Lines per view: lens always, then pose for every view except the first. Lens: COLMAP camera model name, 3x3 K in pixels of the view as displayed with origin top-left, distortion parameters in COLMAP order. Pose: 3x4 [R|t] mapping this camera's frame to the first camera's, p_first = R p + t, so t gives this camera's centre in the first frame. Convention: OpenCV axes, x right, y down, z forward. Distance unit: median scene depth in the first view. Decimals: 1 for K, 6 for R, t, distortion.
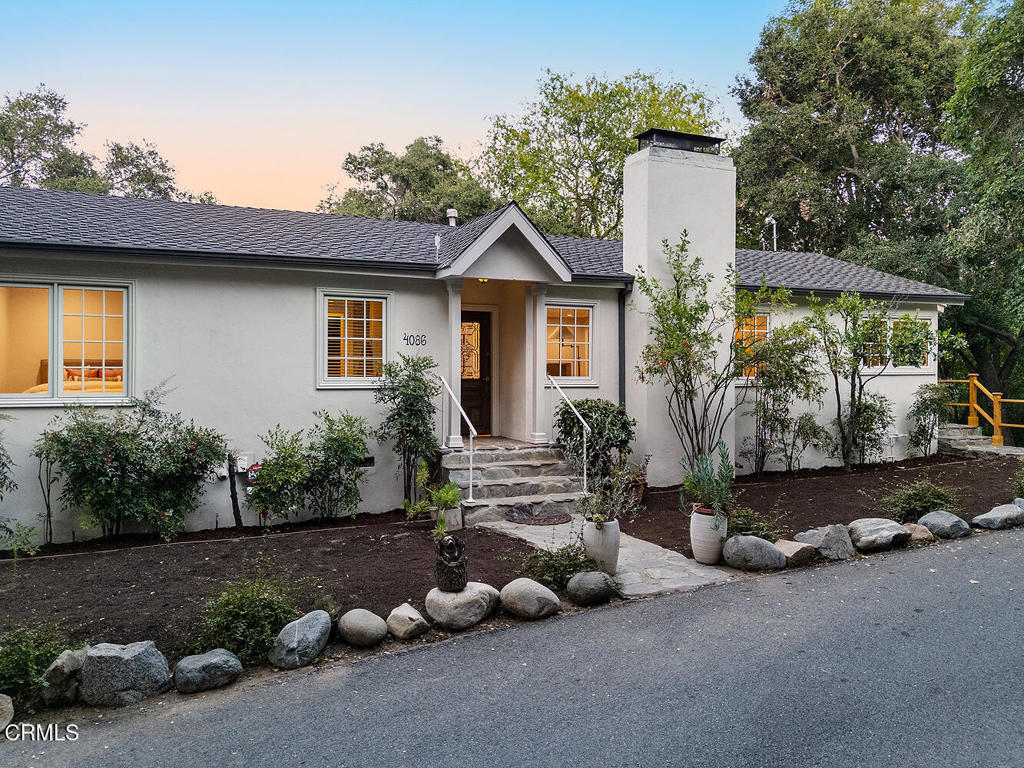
lens RADIAL K [[763.9, 0, 516.1], [0, 763.9, 378.7], [0, 0, 1]] dist [0.056188, -0.040420]
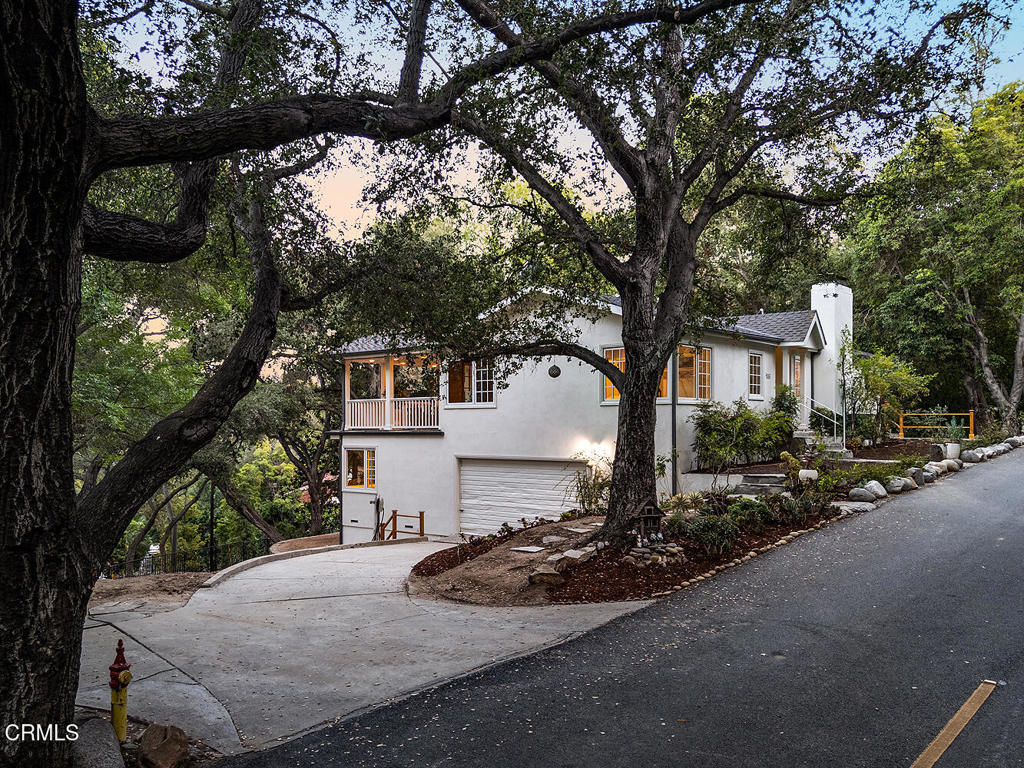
lens RADIAL K [[815.3, 0, 509.7], [0, 815.3, 421.6], [0, 0, 1]] dist [0.111909, -0.144496]
pose [[0.907459, -0.004765, 0.420115, -1.654408], [0.008973, 0.999927, -0.008040, 0.079419], [-0.420046, 0.011065, 0.907435, -0.666927]]
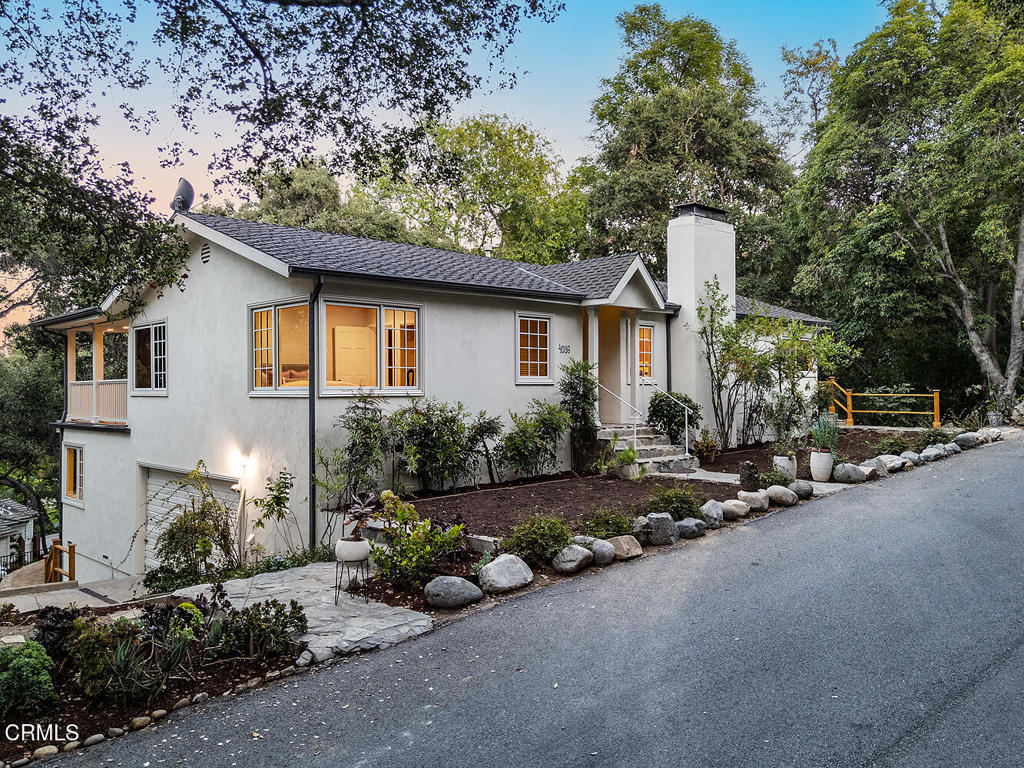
lens RADIAL K [[790.3, 0, 521.5], [0, 790.3, 375.3], [0, 0, 1]] dist [0.107828, -0.144334]
pose [[0.942610, -0.003601, 0.333875, -0.684698], [0.011864, 0.999672, -0.022714, 0.027437], [-0.333684, 0.025371, 0.942344, -0.314268]]
